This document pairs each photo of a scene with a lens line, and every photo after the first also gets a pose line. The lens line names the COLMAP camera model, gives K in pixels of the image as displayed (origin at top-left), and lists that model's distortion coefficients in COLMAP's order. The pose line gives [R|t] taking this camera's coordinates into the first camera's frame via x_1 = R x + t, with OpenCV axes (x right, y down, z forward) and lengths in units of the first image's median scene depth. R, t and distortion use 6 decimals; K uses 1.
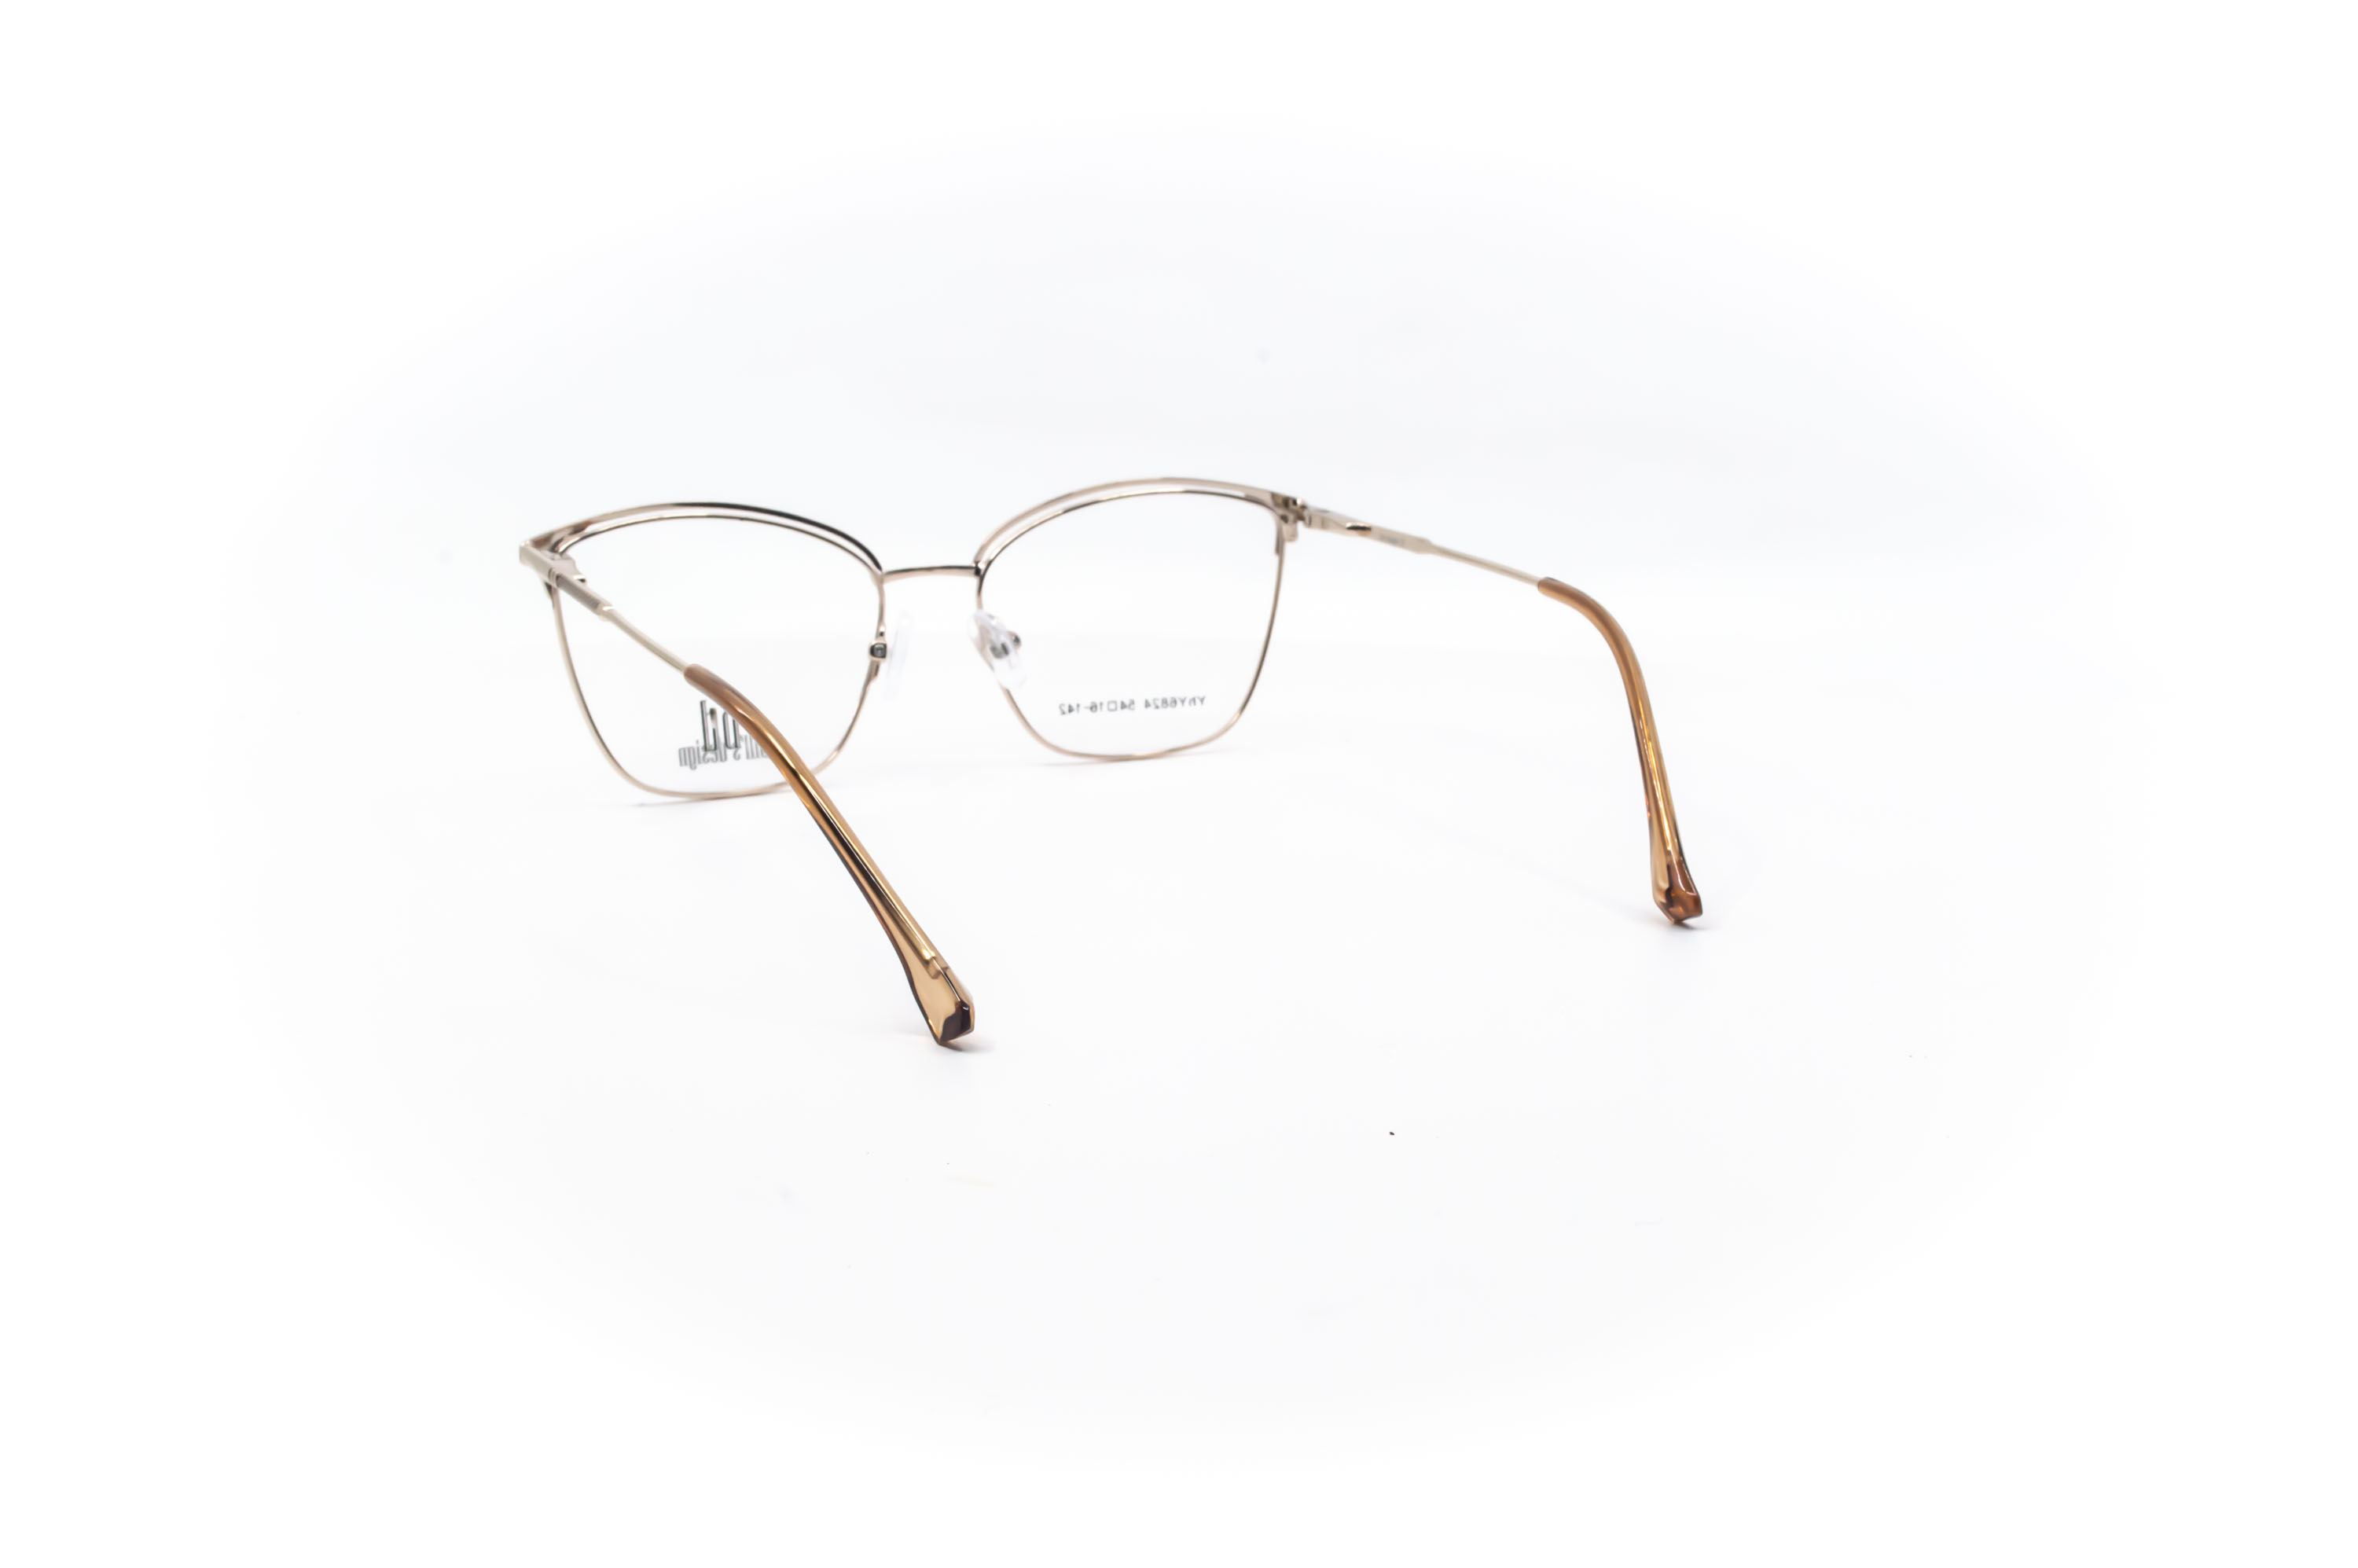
lens RADIAL K [[3094.7, 0, 1188.7], [0, 3094.7, 779.1], [0, 0, 1]] dist [-0.120604, 0.000000]
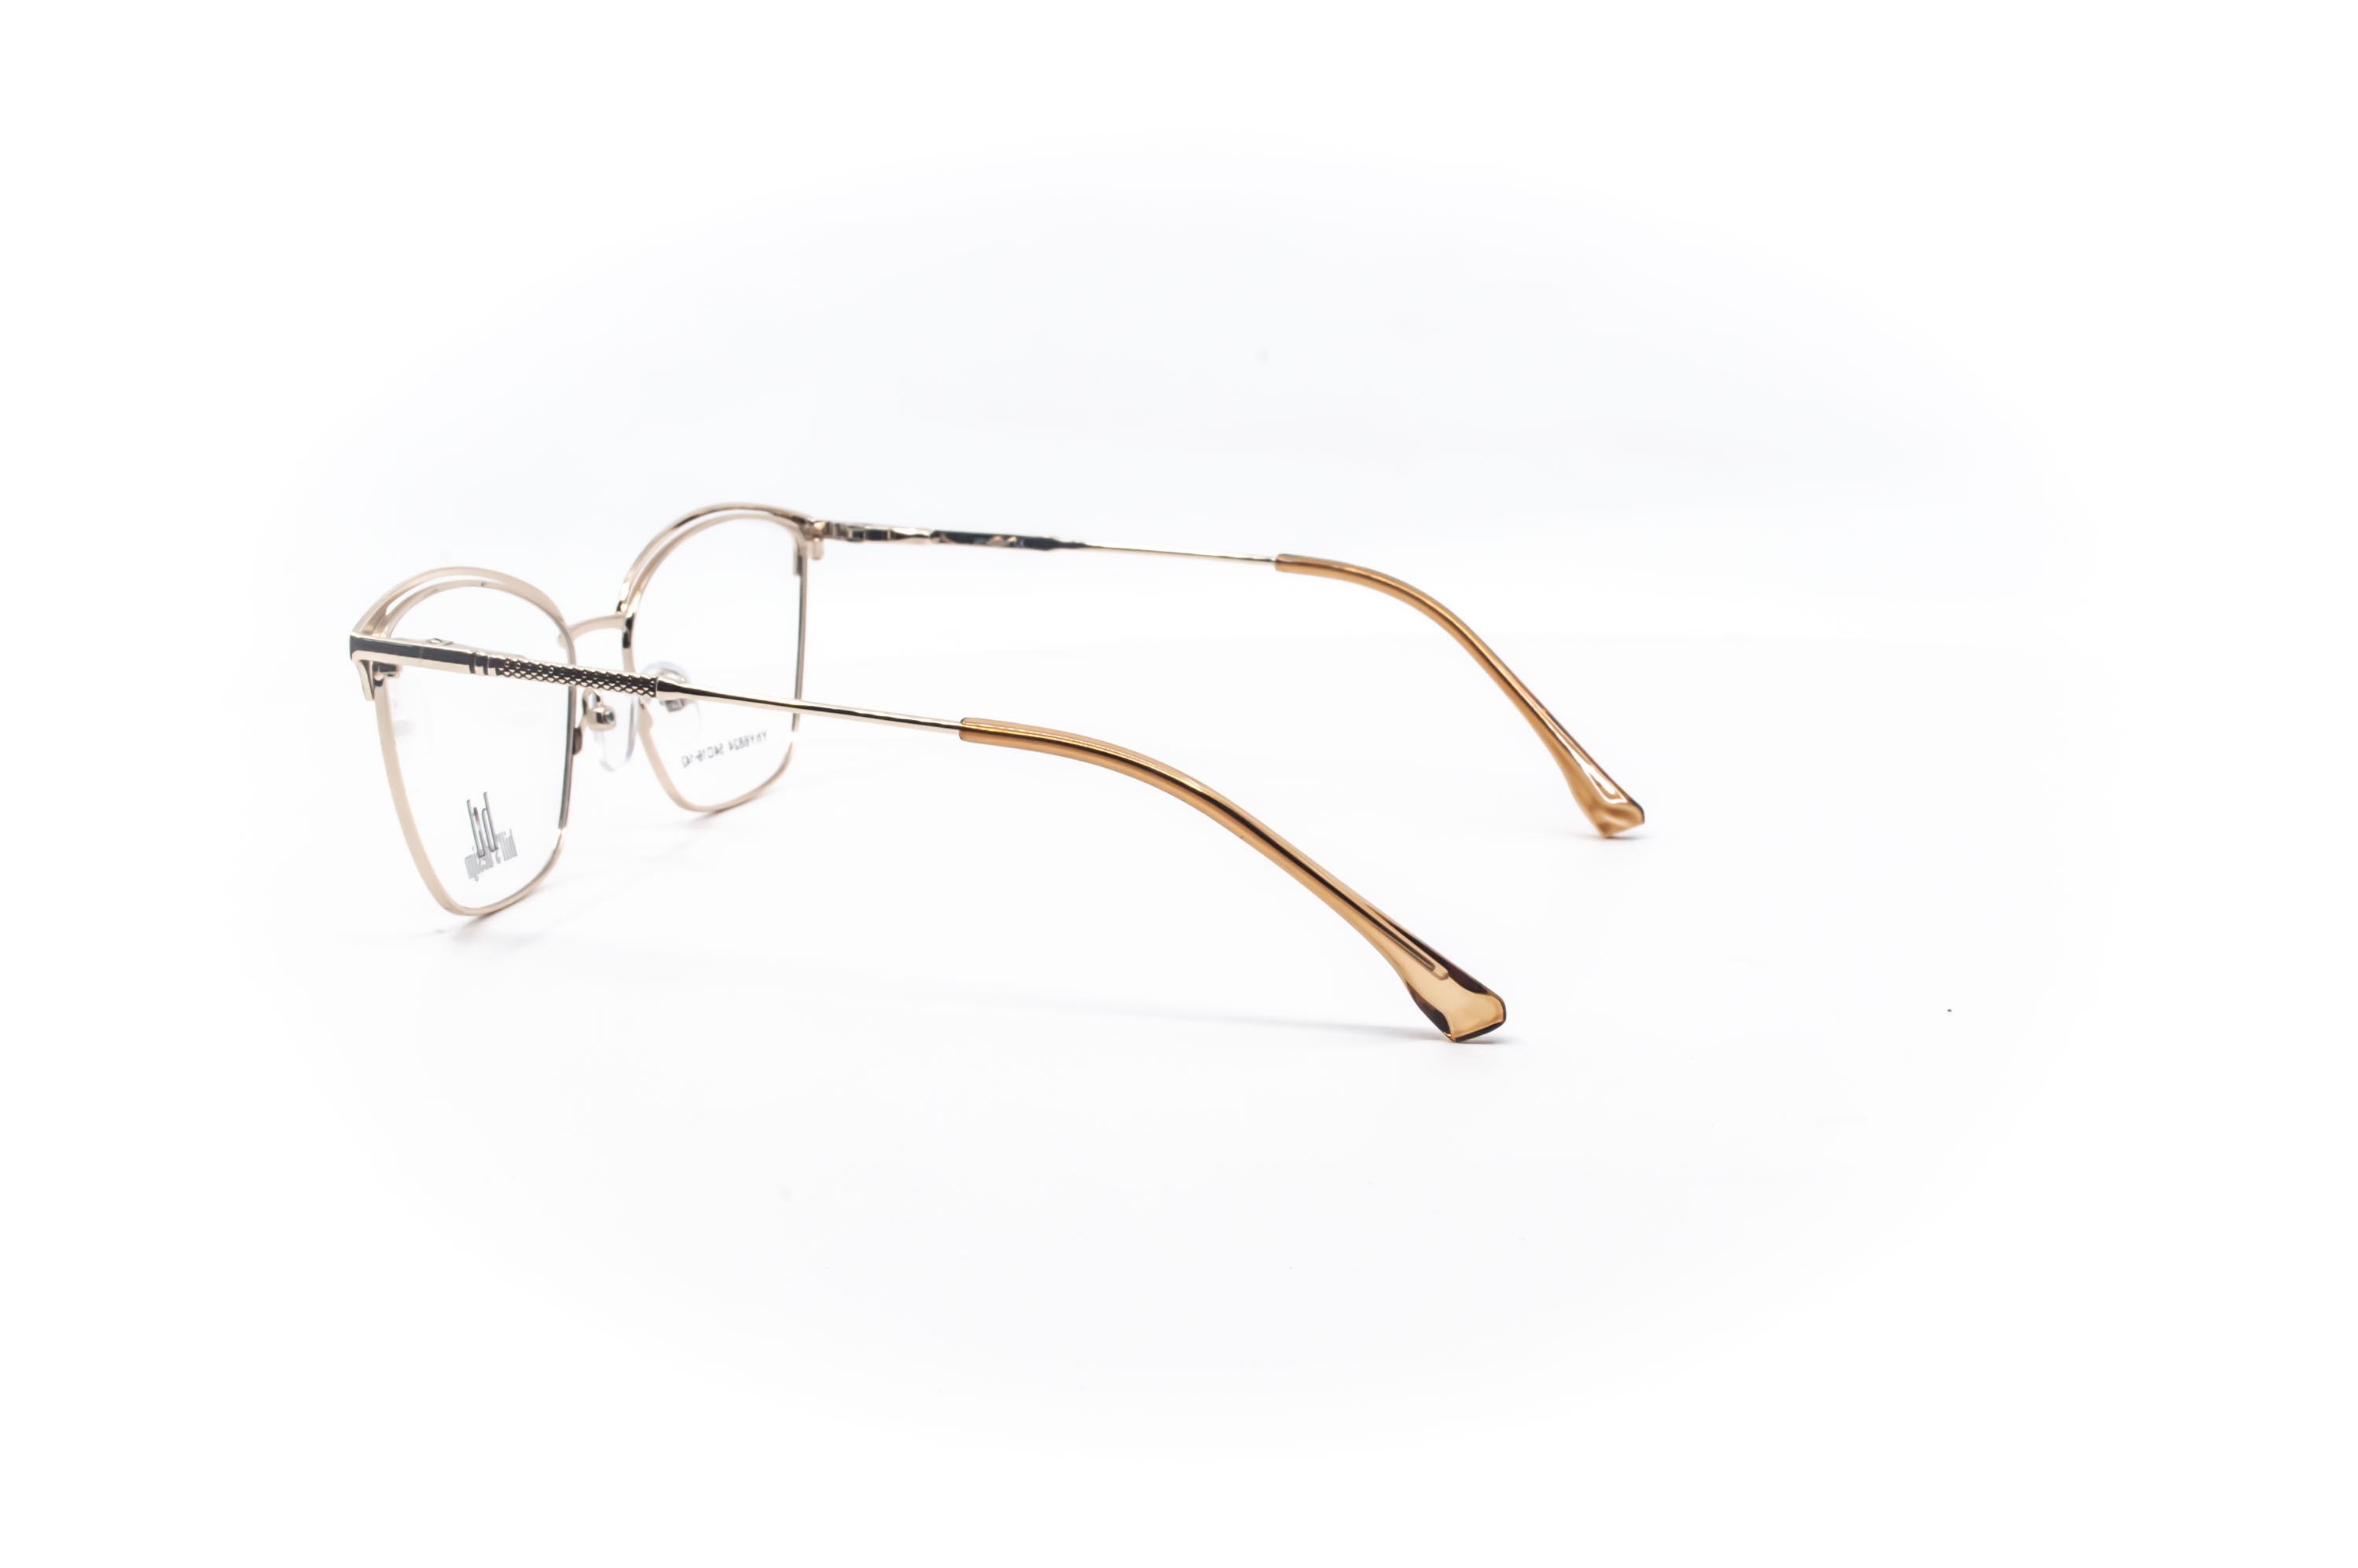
lens RADIAL K [[3094.7, 0, 1168.6], [0, 3094.7, 784.1], [0, 0, 1]] dist [-0.120604, 0.000000]
pose [[0.706698, -0.140876, 0.693348, -0.593909], [0.144148, 0.988090, 0.053838, -0.046146], [-0.692675, 0.061898, 0.718589, 0.252404]]
